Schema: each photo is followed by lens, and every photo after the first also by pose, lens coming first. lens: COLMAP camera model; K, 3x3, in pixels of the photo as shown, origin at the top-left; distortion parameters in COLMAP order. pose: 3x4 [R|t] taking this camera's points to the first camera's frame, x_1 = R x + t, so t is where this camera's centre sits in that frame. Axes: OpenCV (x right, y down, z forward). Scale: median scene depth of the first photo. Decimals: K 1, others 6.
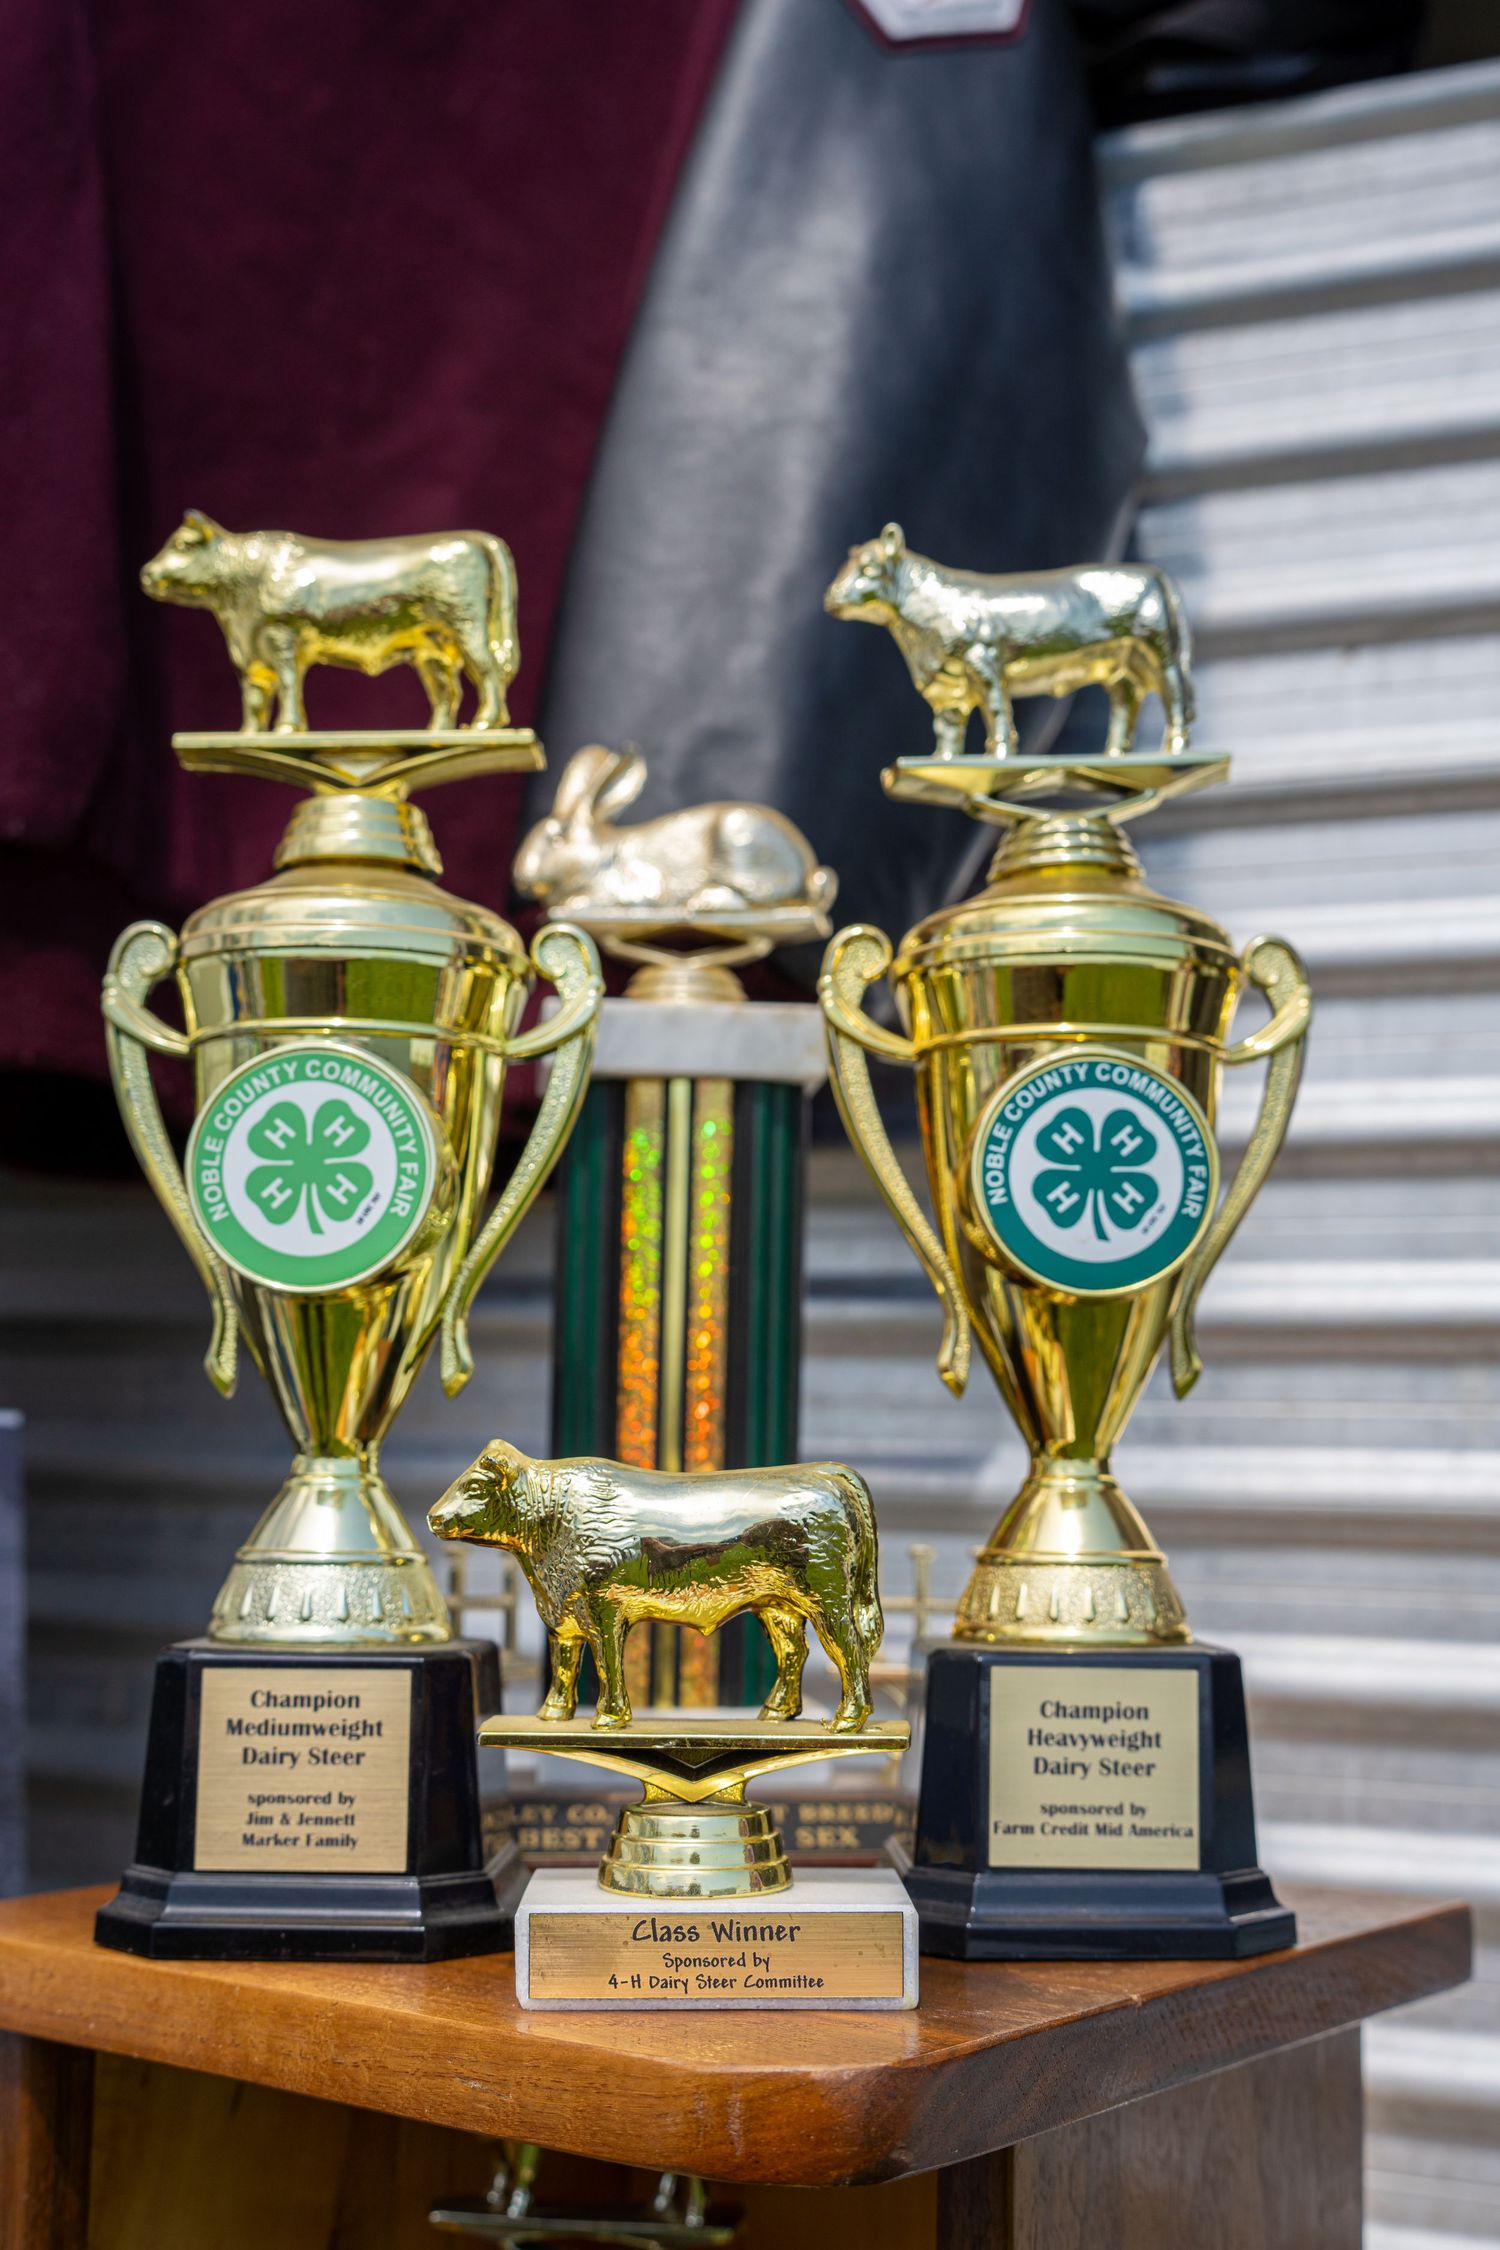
lens RADIAL K [[2338.4, 0, 749.1], [0, 2338.4, 1001.2], [0, 0, 1]] dist [-0.072049, 0.212054]
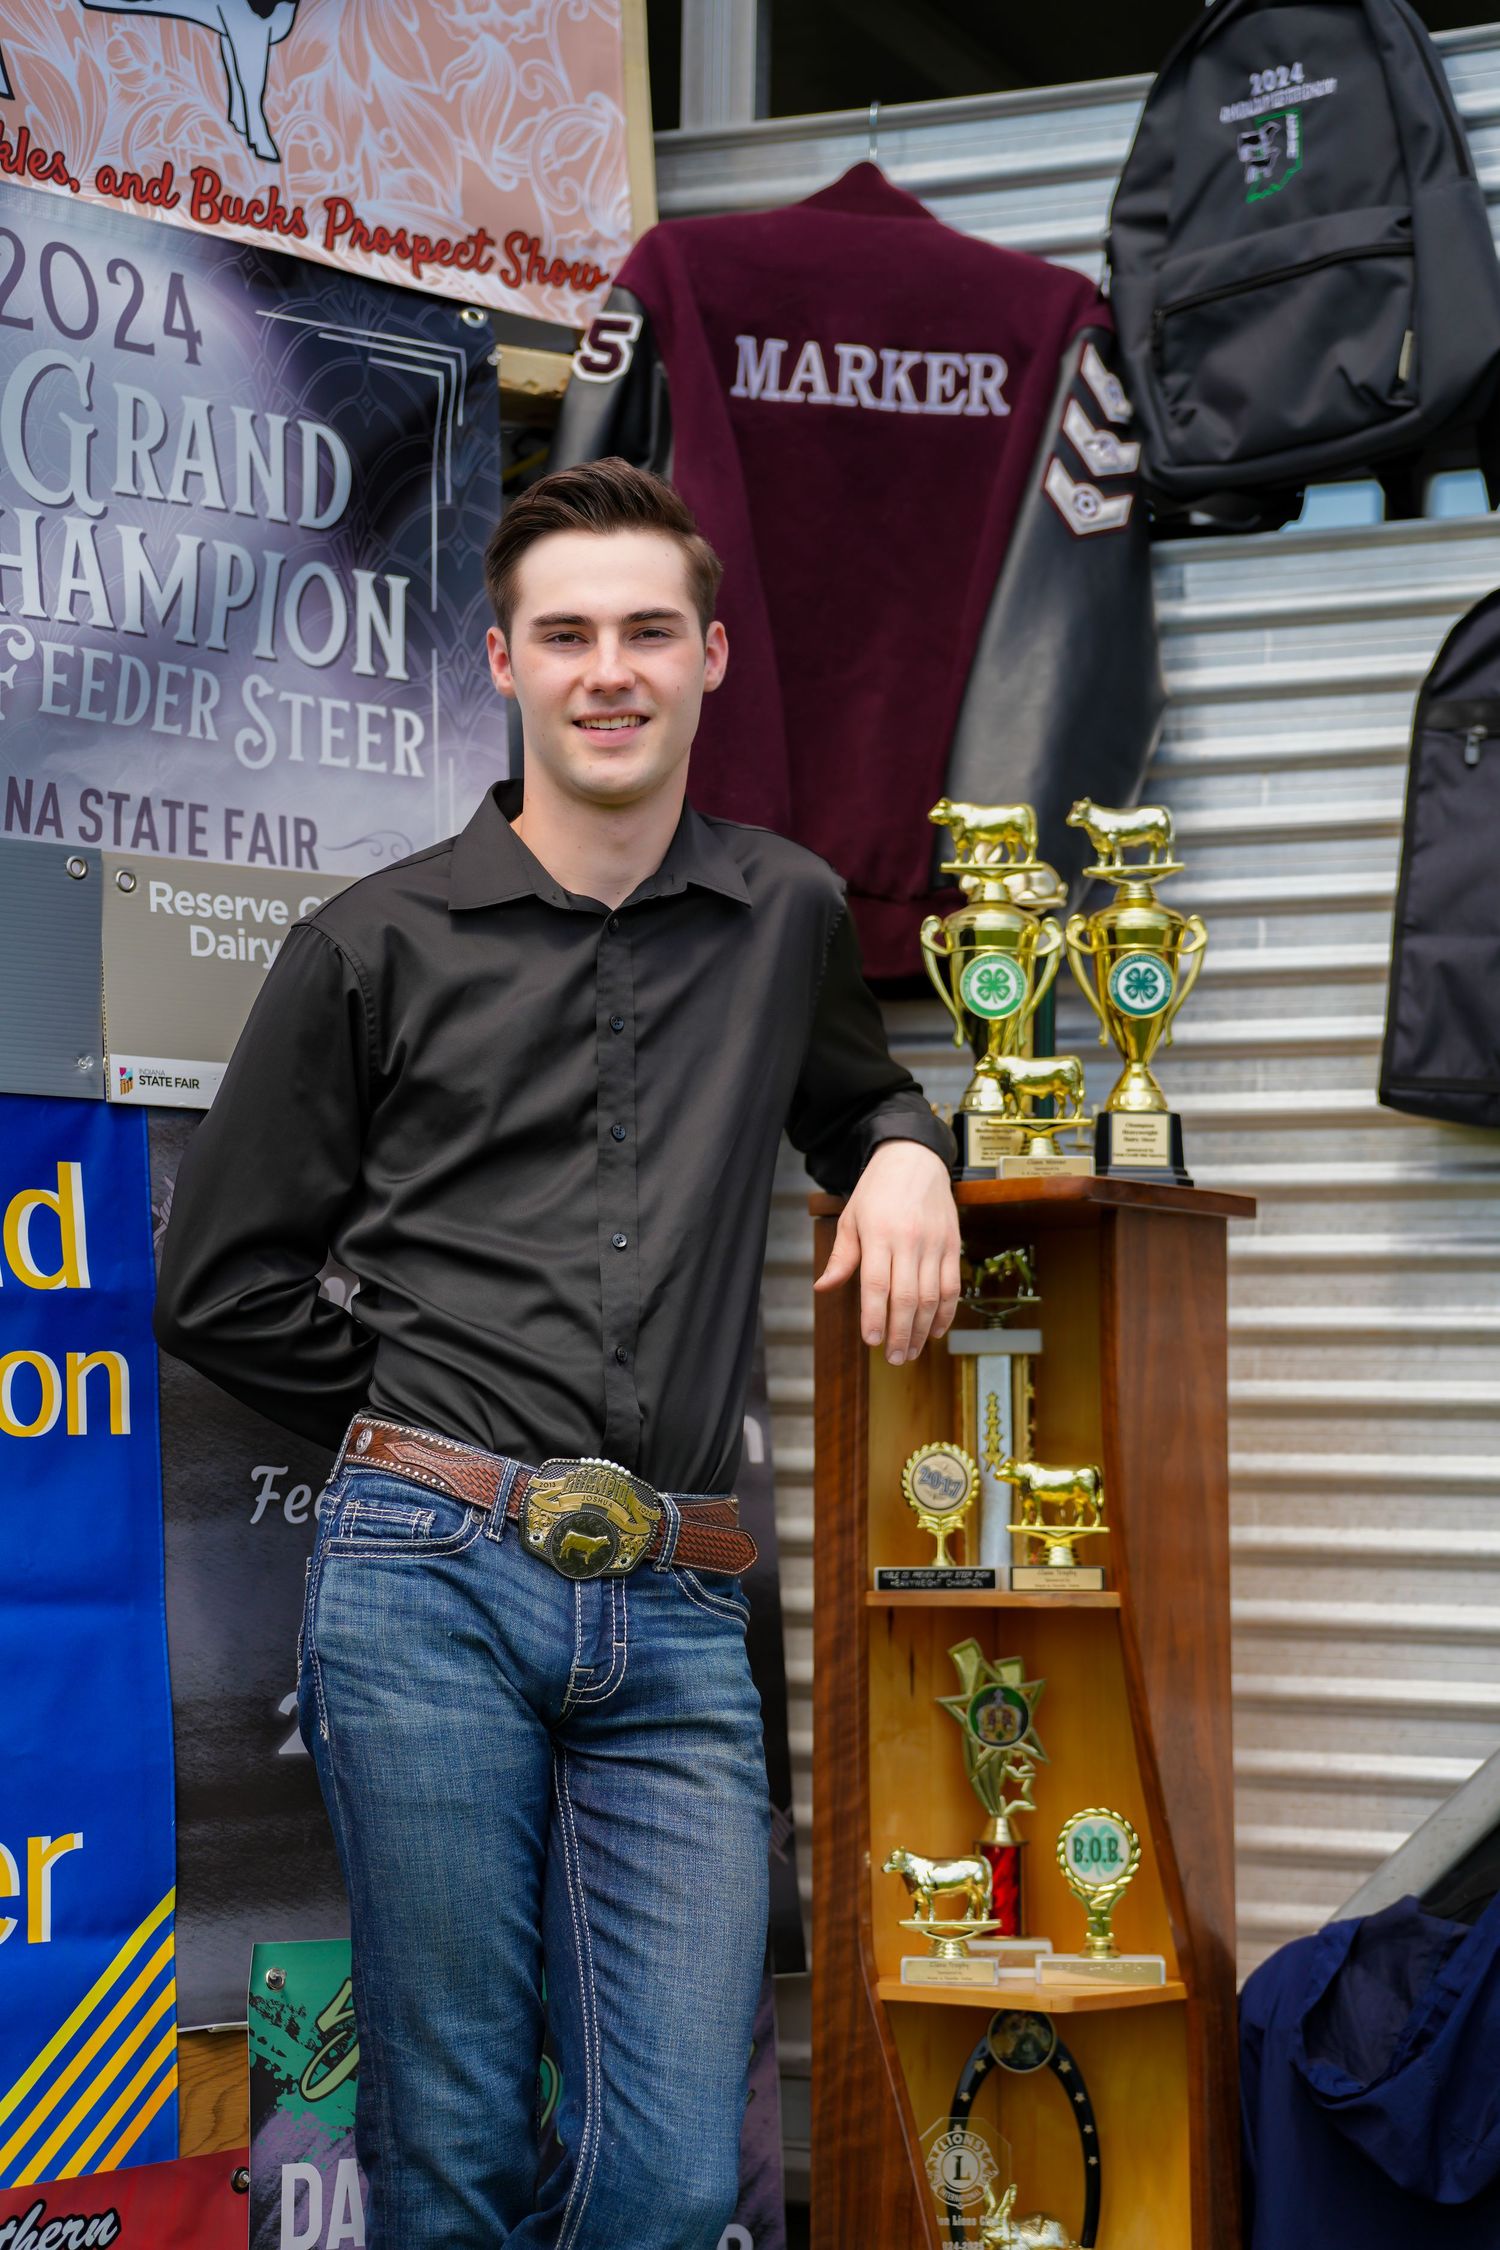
lens RADIAL K [[5049.3, 0, 742.2], [0, 5049.3, 1155.0], [0, 0, 1]] dist [0.665586, 0.644619]
pose [[0.999911, -0.012605, -0.004342, -0.437976], [0.013005, 0.993900, 0.109516, -0.528385], [0.002935, -0.109562, 0.993976, -6.779444]]
